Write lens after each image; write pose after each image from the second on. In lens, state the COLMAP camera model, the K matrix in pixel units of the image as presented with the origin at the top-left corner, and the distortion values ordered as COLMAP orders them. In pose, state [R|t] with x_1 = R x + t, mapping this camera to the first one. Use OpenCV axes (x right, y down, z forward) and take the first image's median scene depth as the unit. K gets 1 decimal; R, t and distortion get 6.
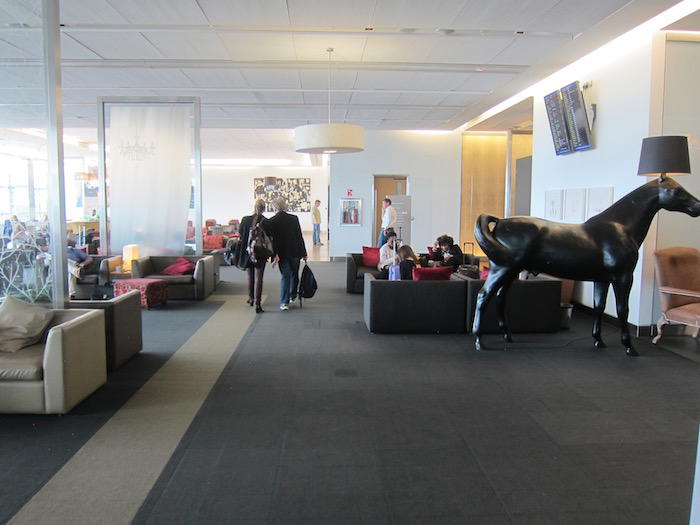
lens RADIAL K [[587.0, 0, 350.3], [0, 587.0, 264.1], [0, 0, 1]] dist [-0.060886, 0.023597]
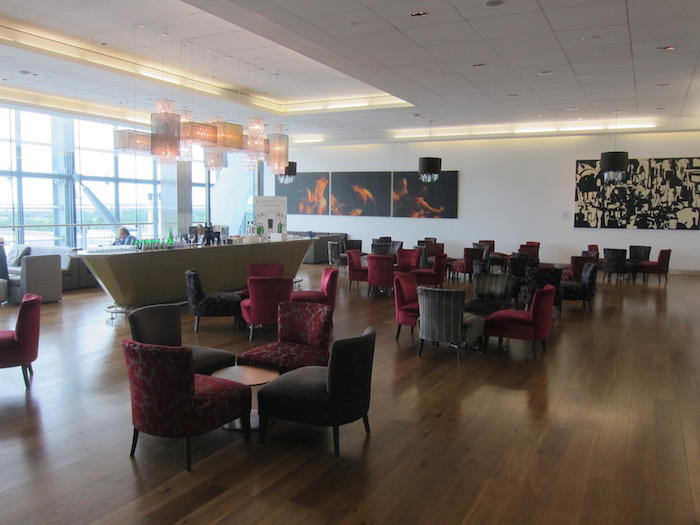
lens RADIAL K [[587.0, 0, 350.4], [0, 587.0, 263.7], [0, 0, 1]] dist [-0.060886, 0.023597]
pose [[0.878747, 0.048691, -0.474798, -0.093862], [-0.051468, 0.998649, 0.007156, -0.051624], [0.474505, 0.018148, 0.880066, 0.470531]]
